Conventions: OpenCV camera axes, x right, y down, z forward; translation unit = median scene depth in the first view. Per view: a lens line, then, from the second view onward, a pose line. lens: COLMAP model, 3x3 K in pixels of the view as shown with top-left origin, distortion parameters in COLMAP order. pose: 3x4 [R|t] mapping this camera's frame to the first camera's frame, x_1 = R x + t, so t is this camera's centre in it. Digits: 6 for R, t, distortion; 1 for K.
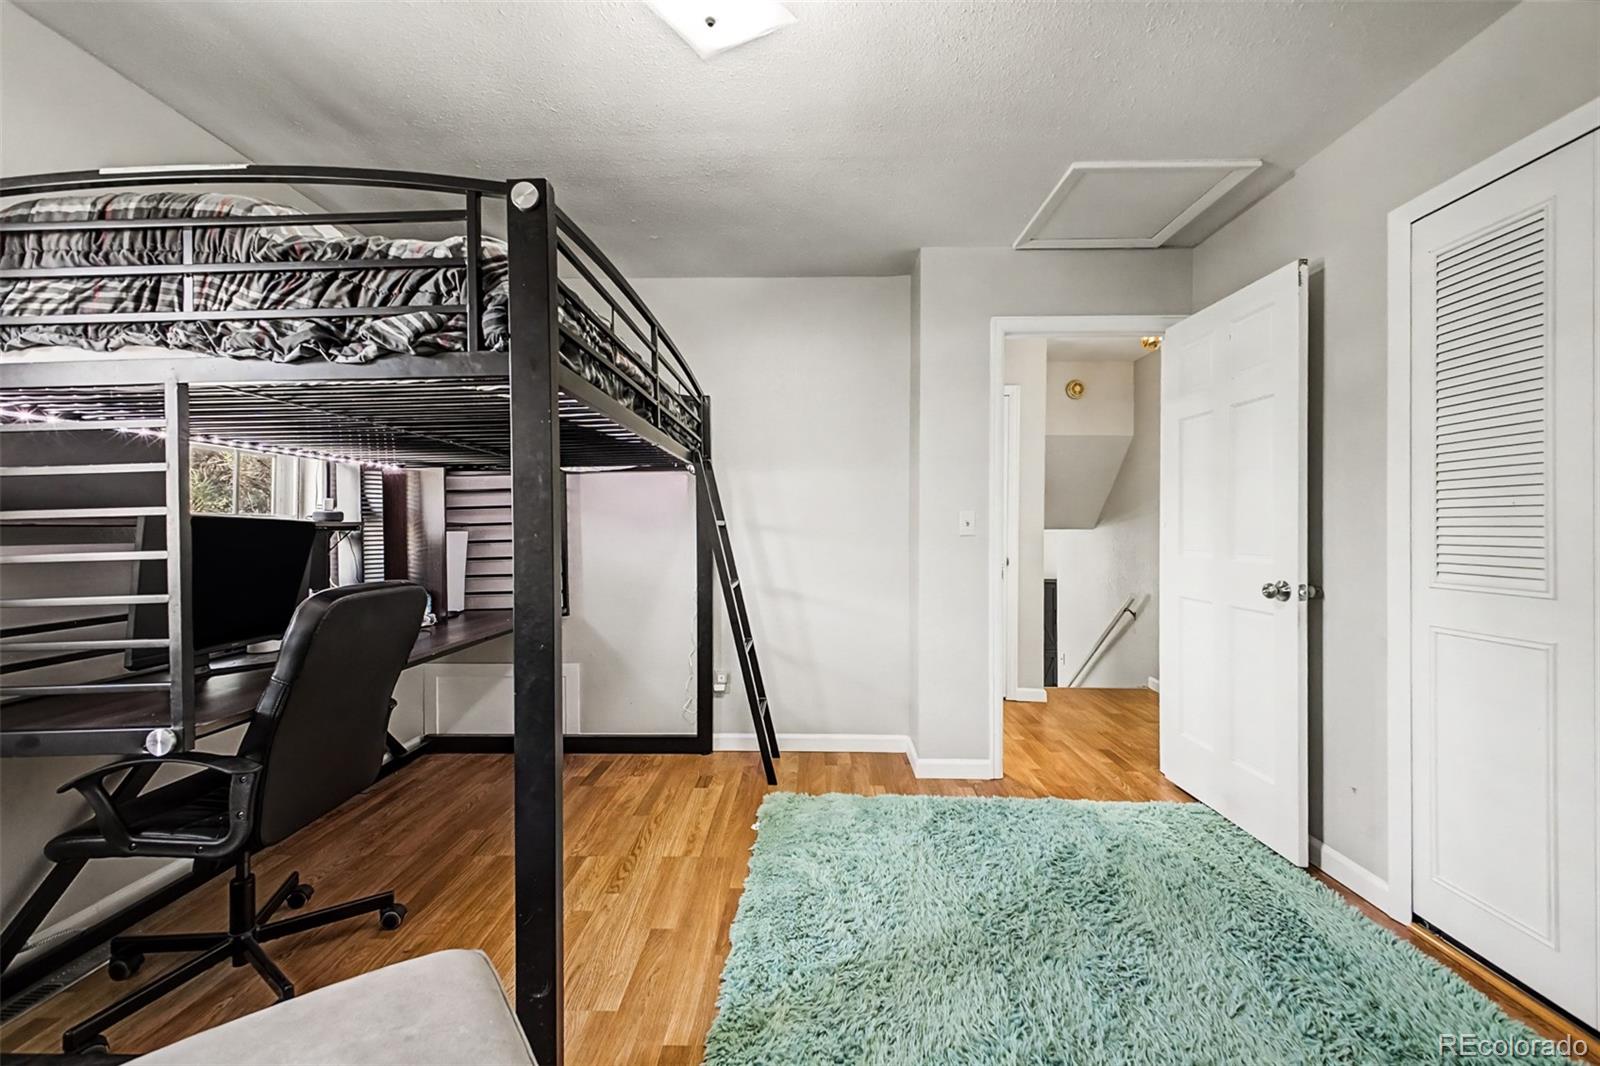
lens RADIAL K [[635.1, 0, 797.9], [0, 635.1, 531.7], [0, 0, 1]] dist [0.013501, -0.003436]
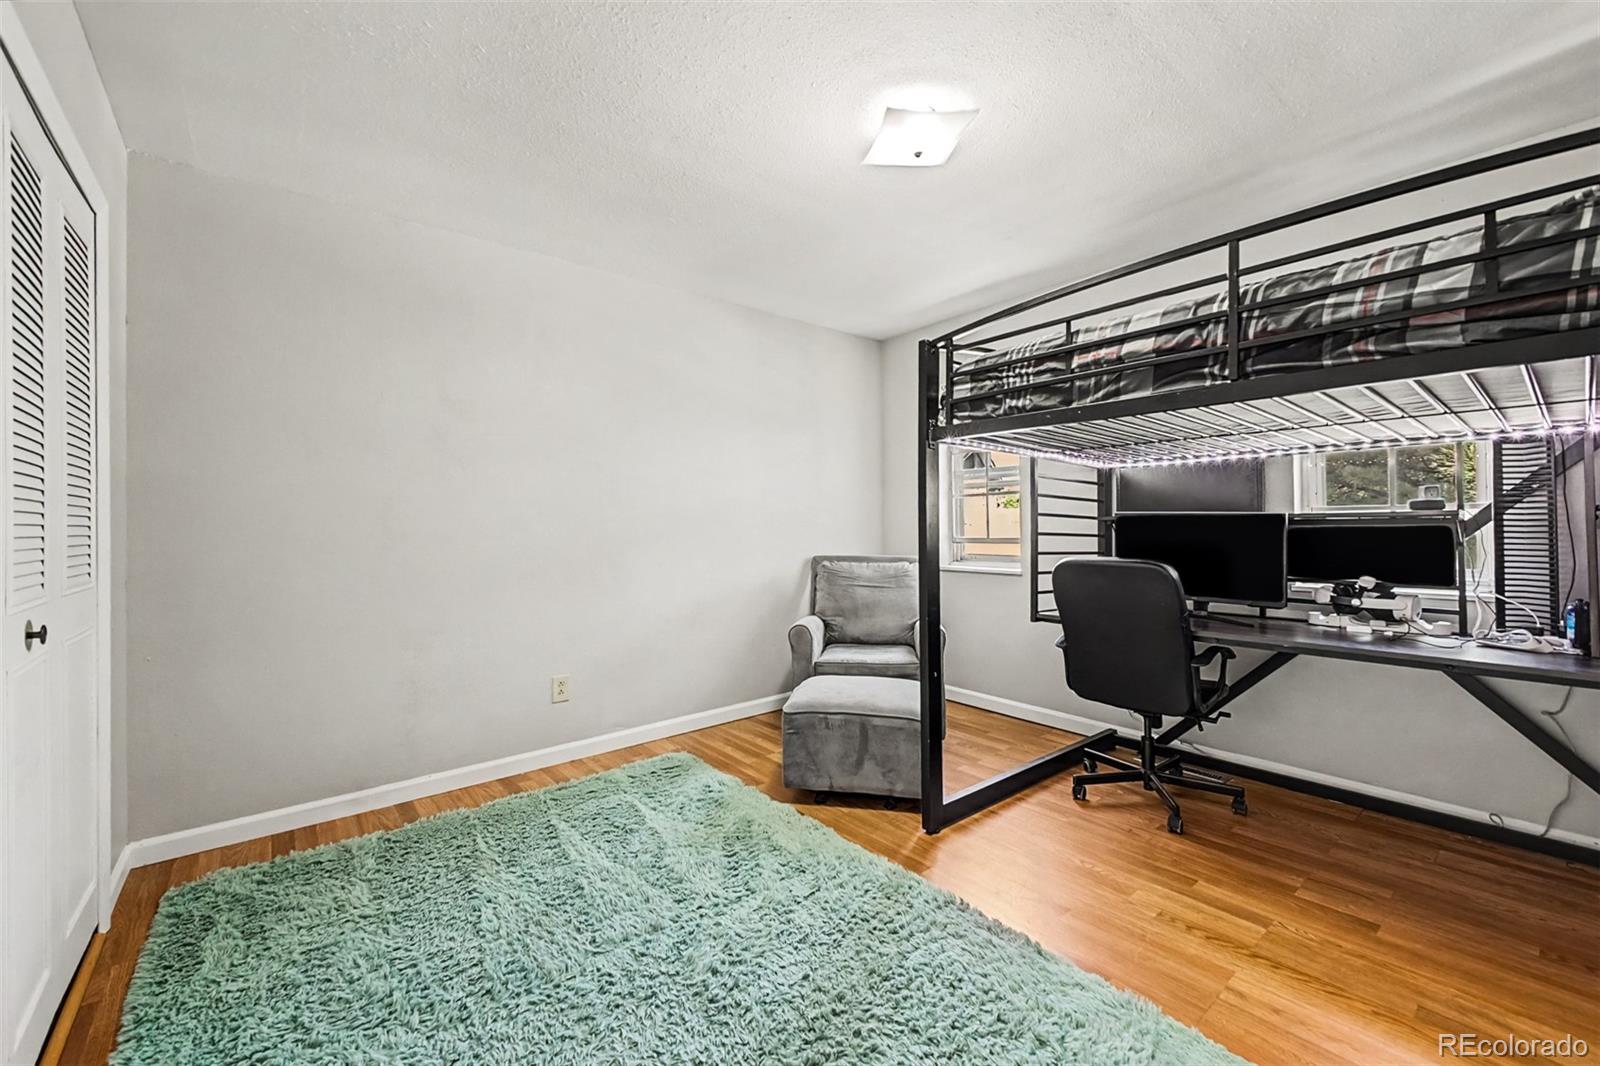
lens RADIAL K [[635.1, 0, 798.6], [0, 635.1, 530.6], [0, 0, 1]] dist [0.013501, -0.003436]
pose [[-0.755695, 0.010789, -0.654835, 0.614064], [0.008083, 0.999942, 0.007146, 0.000295], [0.654874, 0.000107, -0.755738, 1.188226]]
